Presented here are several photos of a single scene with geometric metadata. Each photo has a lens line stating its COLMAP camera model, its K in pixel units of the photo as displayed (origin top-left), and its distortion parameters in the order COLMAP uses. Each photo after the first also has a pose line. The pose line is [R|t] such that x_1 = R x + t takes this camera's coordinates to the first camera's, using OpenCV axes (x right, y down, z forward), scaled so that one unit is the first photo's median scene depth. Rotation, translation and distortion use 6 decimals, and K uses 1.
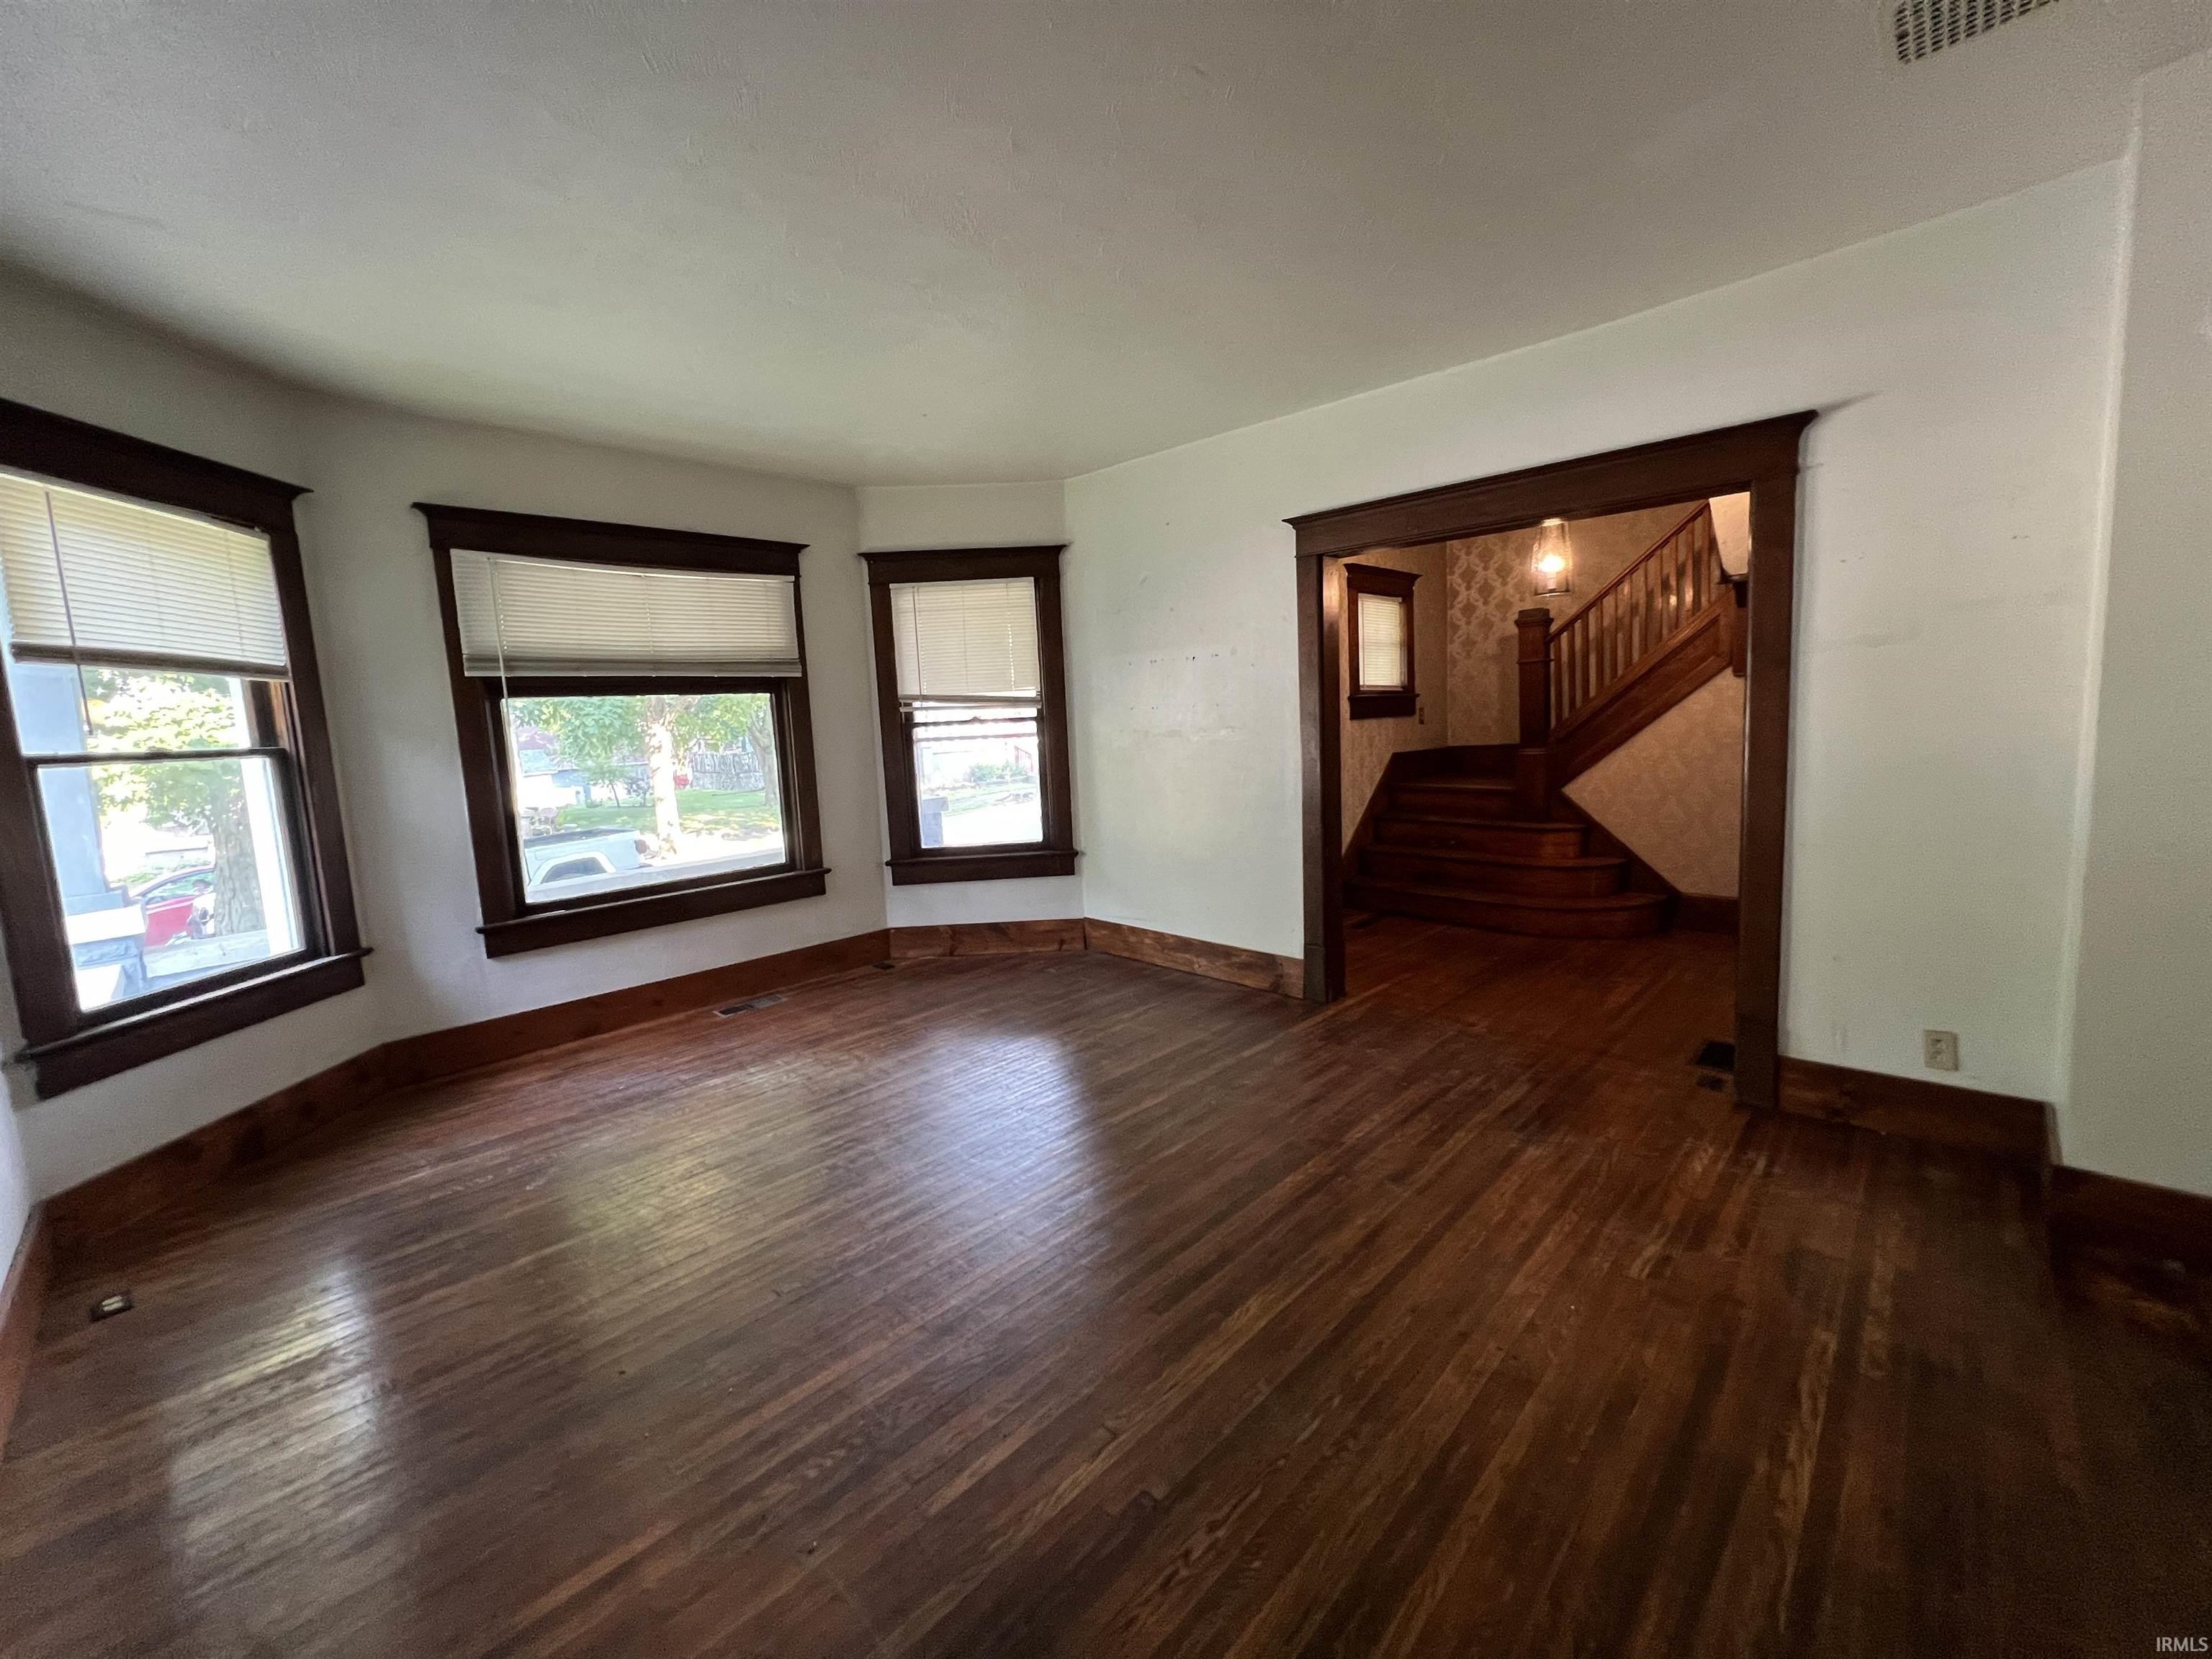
lens RADIAL K [[880.1, 0, 1104.8], [0, 880.1, 820.1], [0, 0, 1]] dist [-0.000489, -0.000047]
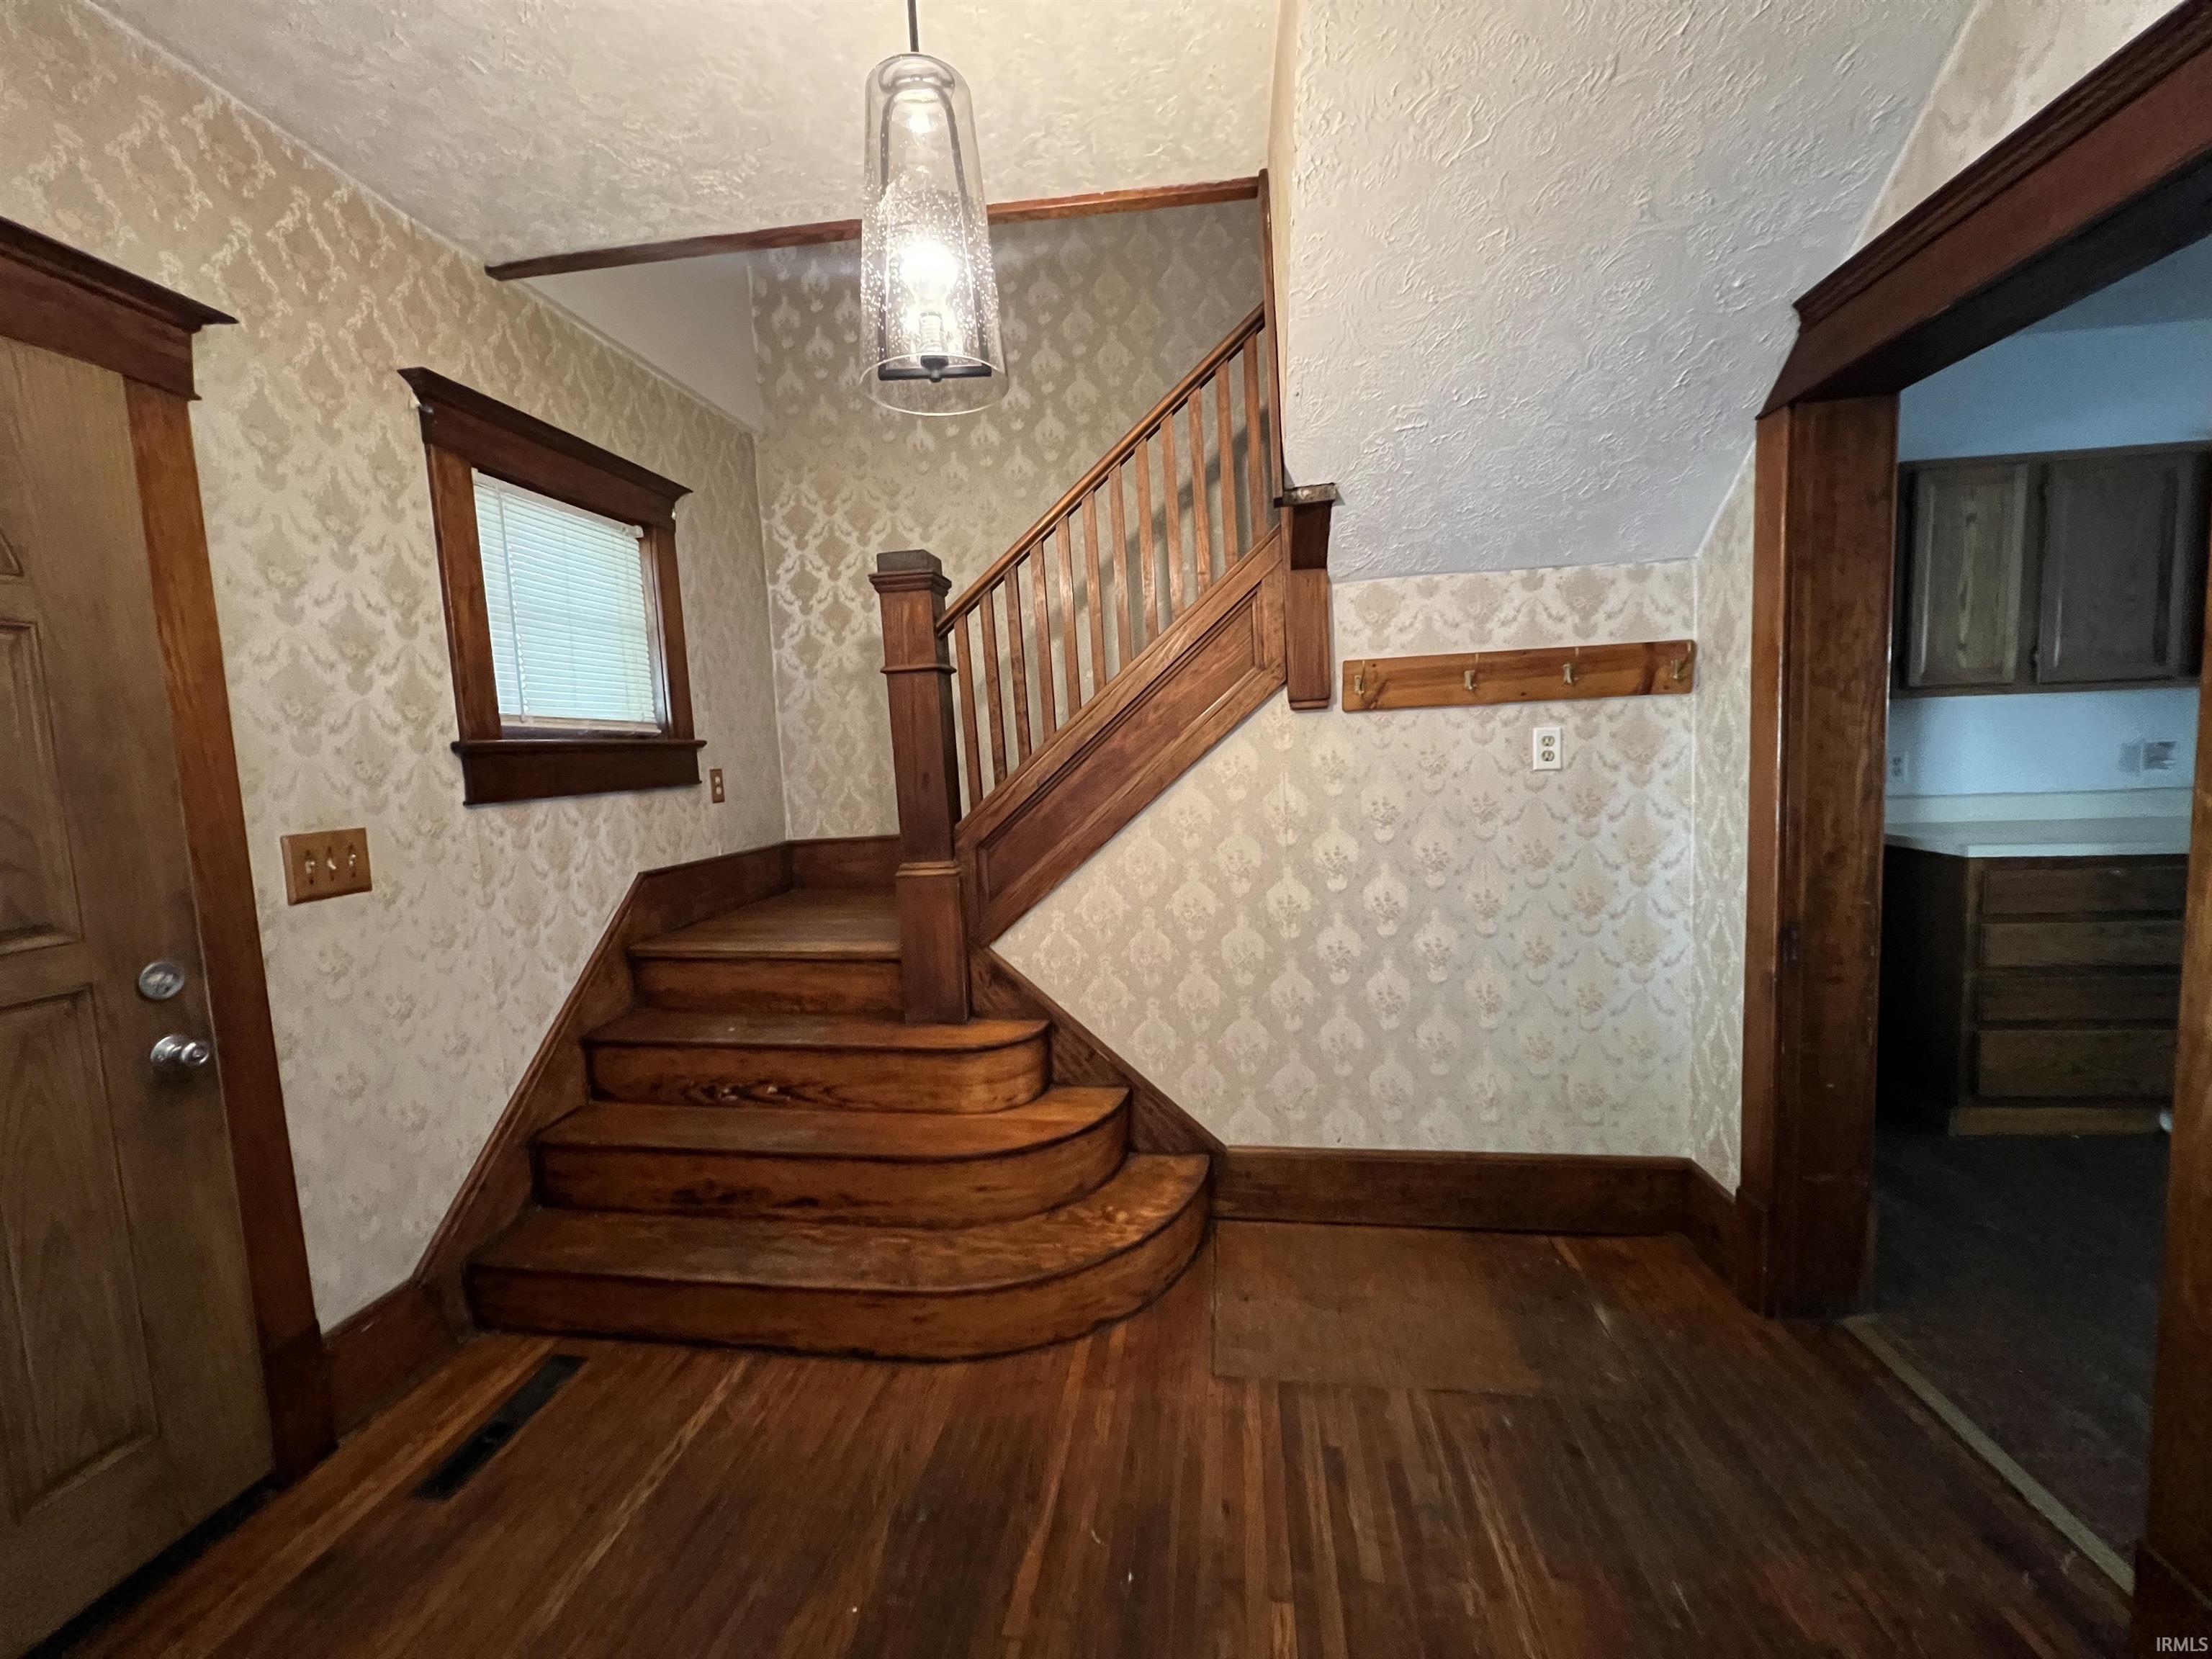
lens RADIAL K [[880.1, 0, 1107.4], [0, 880.1, 828.1], [0, 0, 1]] dist [-0.000489, -0.000047]
pose [[0.803963, -0.043858, 0.593060, 0.291222], [0.074115, 0.996891, -0.026751, -0.079137], [-0.590043, 0.065461, 0.804714, 0.577694]]
